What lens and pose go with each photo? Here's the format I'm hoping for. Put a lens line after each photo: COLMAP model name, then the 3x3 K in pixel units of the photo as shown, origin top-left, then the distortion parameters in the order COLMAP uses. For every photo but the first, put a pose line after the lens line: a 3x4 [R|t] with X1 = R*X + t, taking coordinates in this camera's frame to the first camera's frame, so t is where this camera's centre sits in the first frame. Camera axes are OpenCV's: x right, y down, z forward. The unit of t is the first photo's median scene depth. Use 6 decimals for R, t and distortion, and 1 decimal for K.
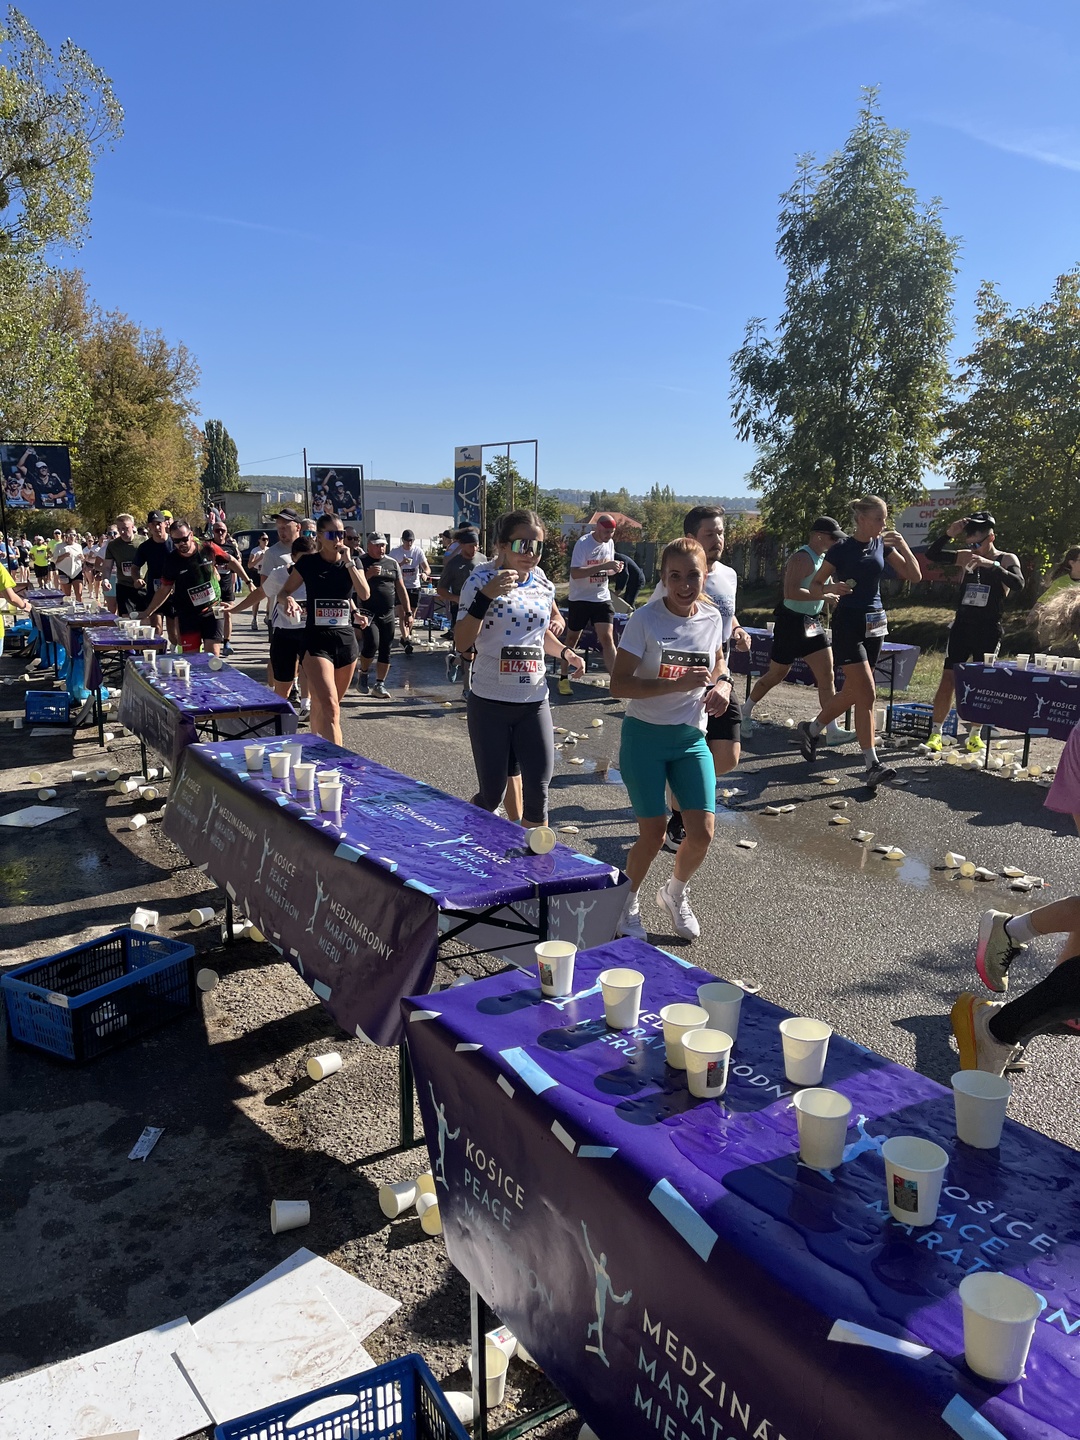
lens RADIAL K [[1096.2, 0, 533.0], [0, 1096.2, 719.9], [0, 0, 1]] dist [0.073215, -0.084880]
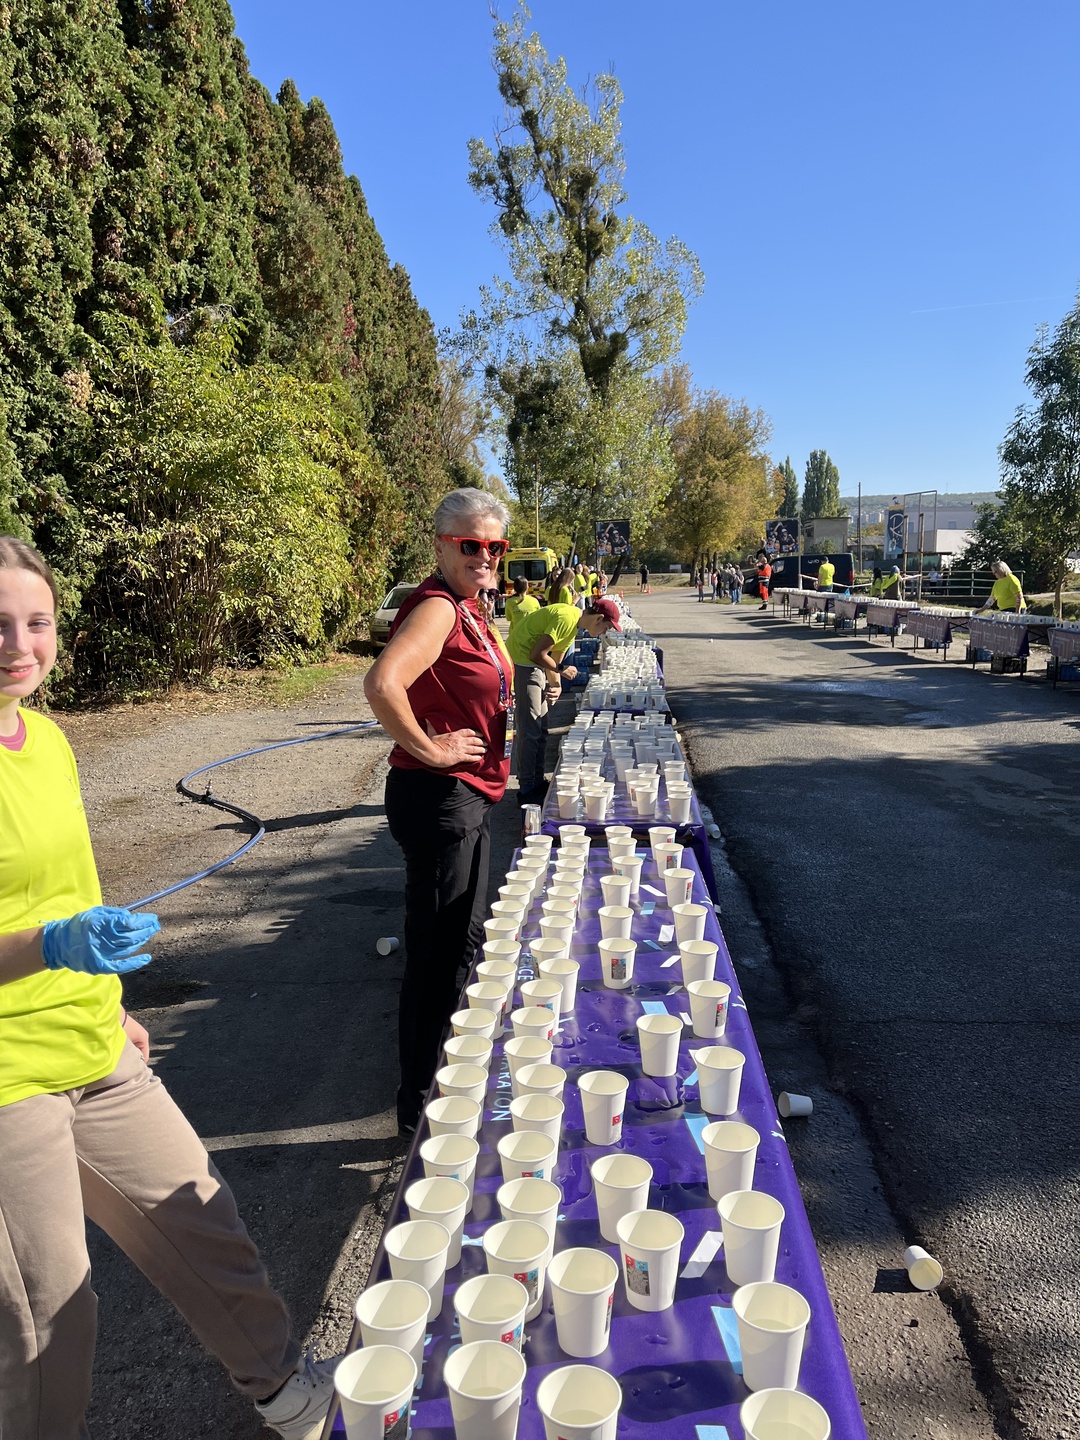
lens RADIAL K [[1096.2, 0, 528.4], [0, 1096.2, 732.6], [0, 0, 1]] dist [0.073215, -0.084880]
pose [[0.857392, 0.051155, -0.512116, 0.137497], [-0.054868, 0.998463, 0.007876, 0.036695], [0.511731, 0.021346, 0.858880, -0.232172]]
